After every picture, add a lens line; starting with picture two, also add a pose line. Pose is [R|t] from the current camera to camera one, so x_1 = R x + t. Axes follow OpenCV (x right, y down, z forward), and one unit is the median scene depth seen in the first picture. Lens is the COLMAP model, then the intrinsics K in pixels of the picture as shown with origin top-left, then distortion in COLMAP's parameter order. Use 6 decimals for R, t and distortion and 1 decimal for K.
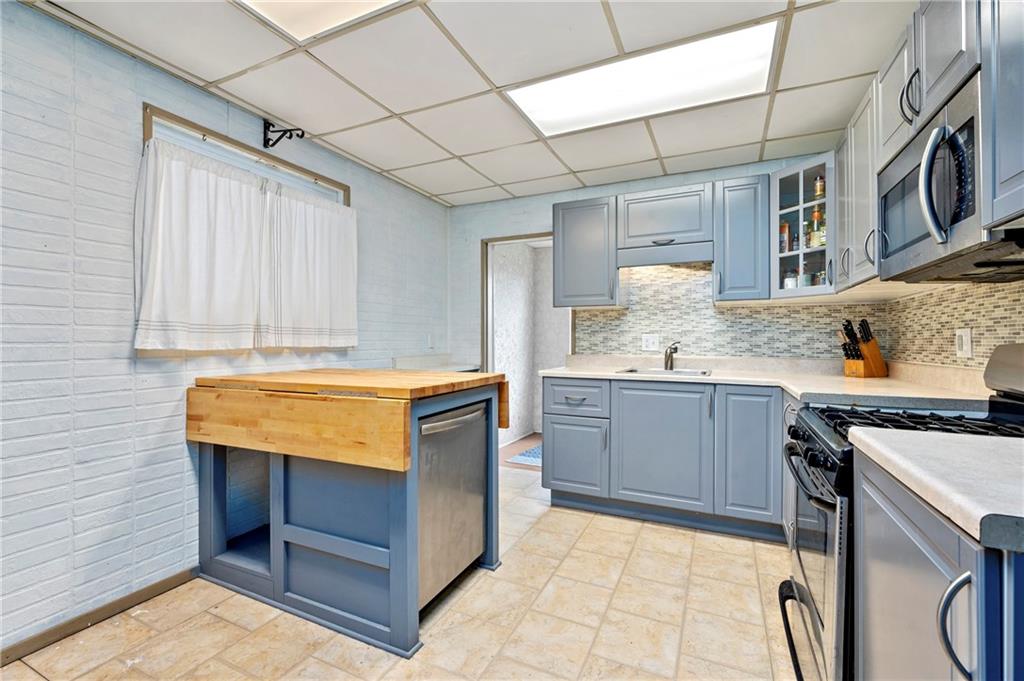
lens RADIAL K [[452.6, 0, 502.9], [0, 452.6, 337.2], [0, 0, 1]] dist [0.000766, -0.000571]
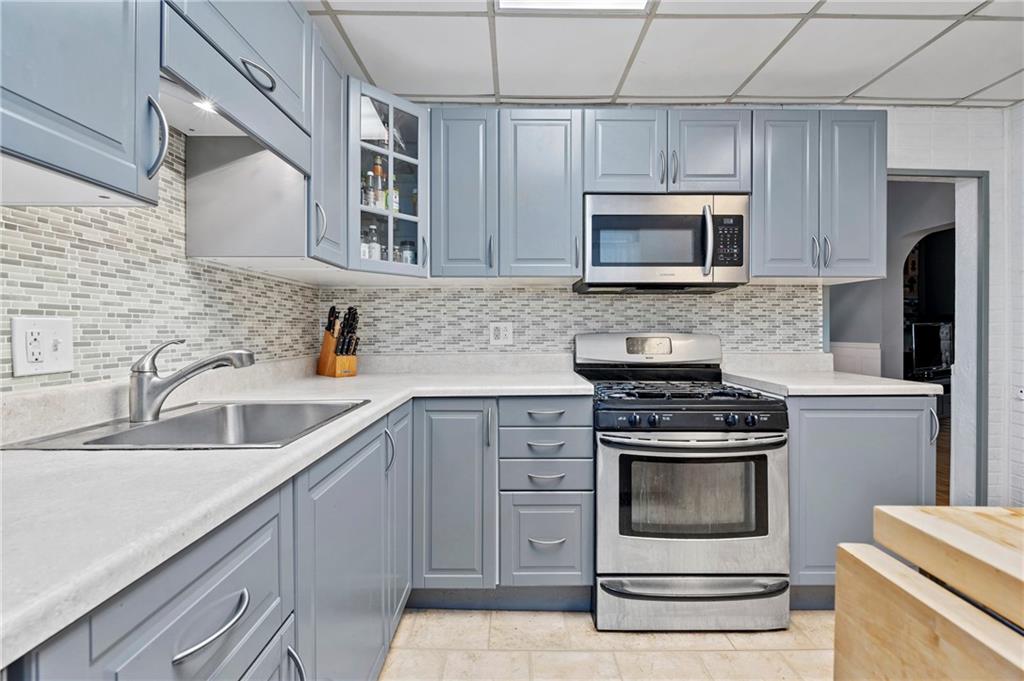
lens RADIAL K [[452.6, 0, 517.9], [0, 452.6, 328.0], [0, 0, 1]] dist [0.000766, -0.000571]
pose [[-0.455547, 0.000671, 0.890212, -0.083516], [-0.004091, 0.999988, -0.002847, 0.000475], [-0.890202, -0.004938, -0.455538, 0.961402]]
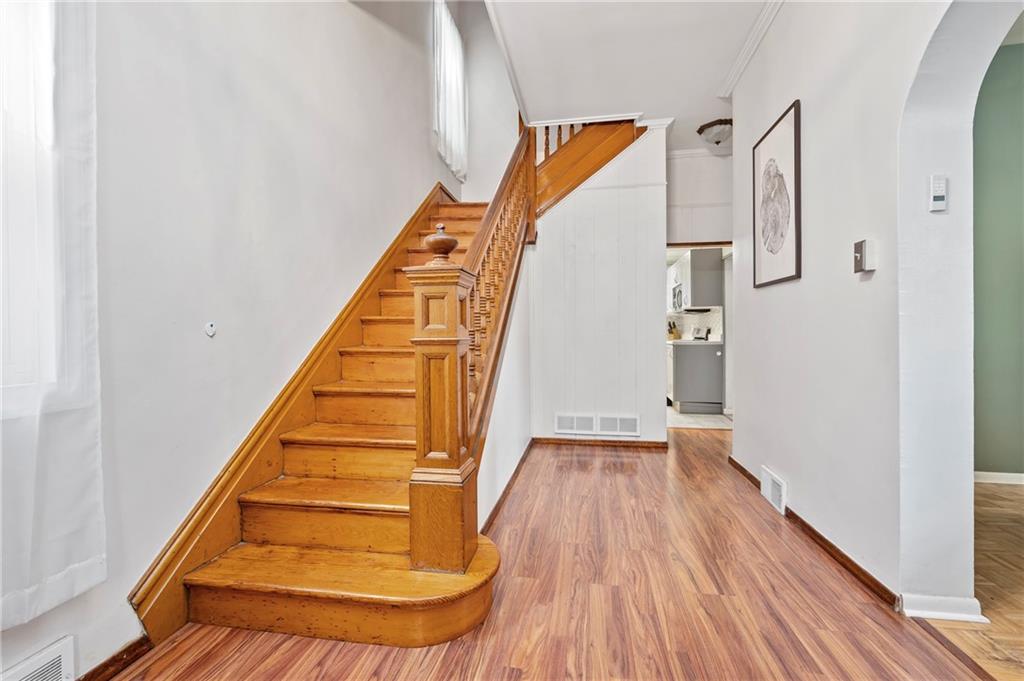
lens RADIAL K [[452.6, 0, 509.5], [0, 452.6, 338.5], [0, 0, 1]] dist [0.000766, -0.000571]
pose [[0.952009, -0.006887, 0.305991, -1.125713], [0.005677, 0.999972, 0.004842, 0.051158], [-0.306016, -0.002873, 0.952022, -1.479236]]
